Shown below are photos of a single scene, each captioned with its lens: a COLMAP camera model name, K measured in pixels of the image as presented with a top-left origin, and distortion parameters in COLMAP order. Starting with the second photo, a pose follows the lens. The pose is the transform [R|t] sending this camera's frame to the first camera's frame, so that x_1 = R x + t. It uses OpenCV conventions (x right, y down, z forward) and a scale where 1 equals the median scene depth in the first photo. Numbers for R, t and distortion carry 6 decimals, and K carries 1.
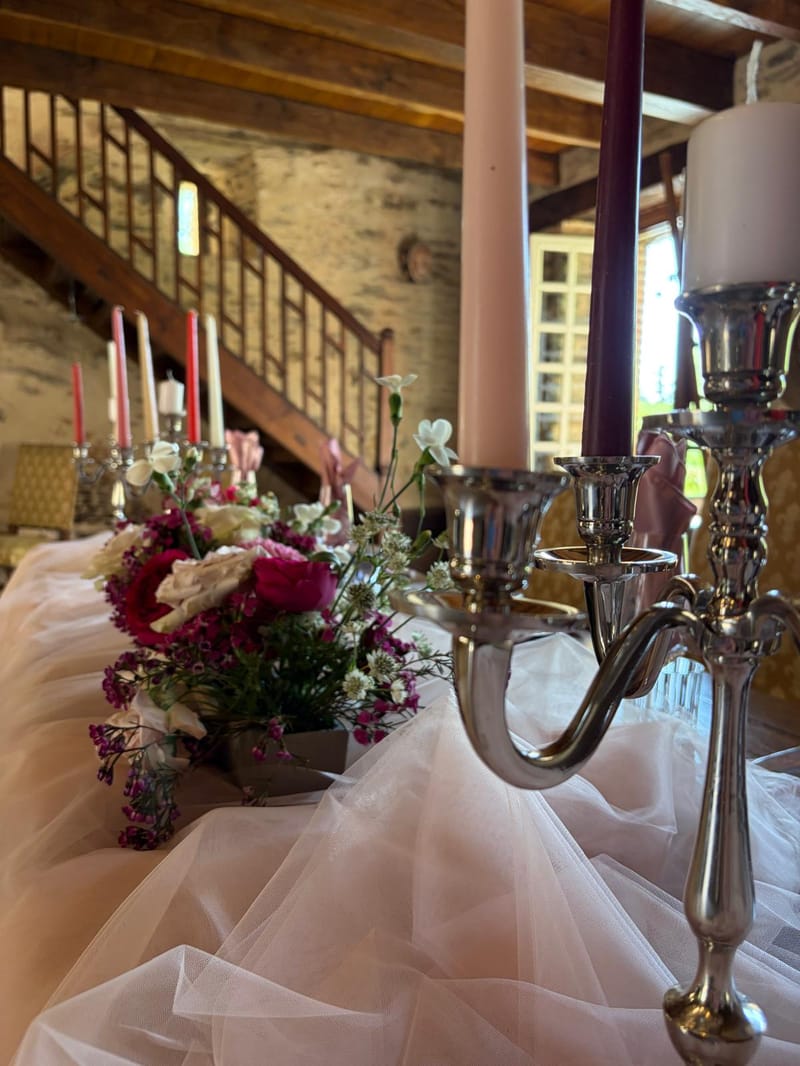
lens RADIAL K [[773.4, 0, 405.1], [0, 773.4, 531.0], [0, 0, 1]] dist [0.004060, 0.003422]
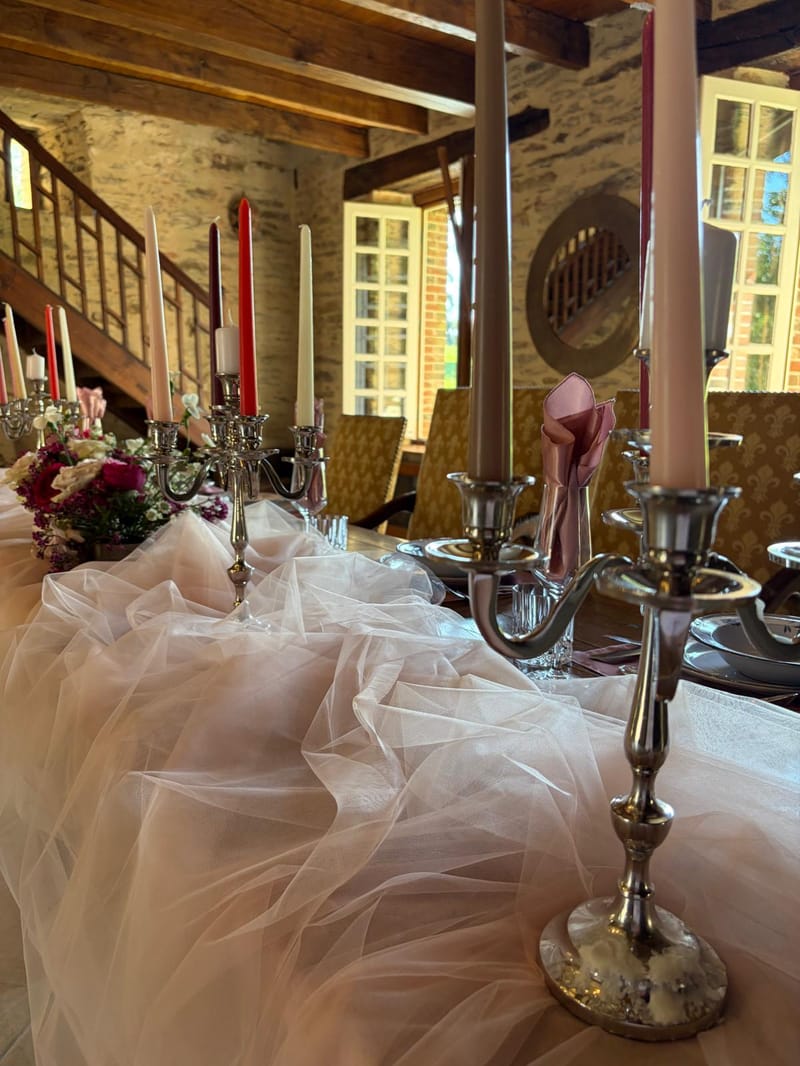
lens RADIAL K [[773.4, 0, 391.6], [0, 773.4, 536.1], [0, 0, 1]] dist [0.004060, 0.003422]
pose [[0.986584, -0.040103, 0.158251, 0.041504], [0.027155, 0.996167, 0.083153, 0.013788], [-0.160979, -0.077740, 0.983891, -0.209795]]
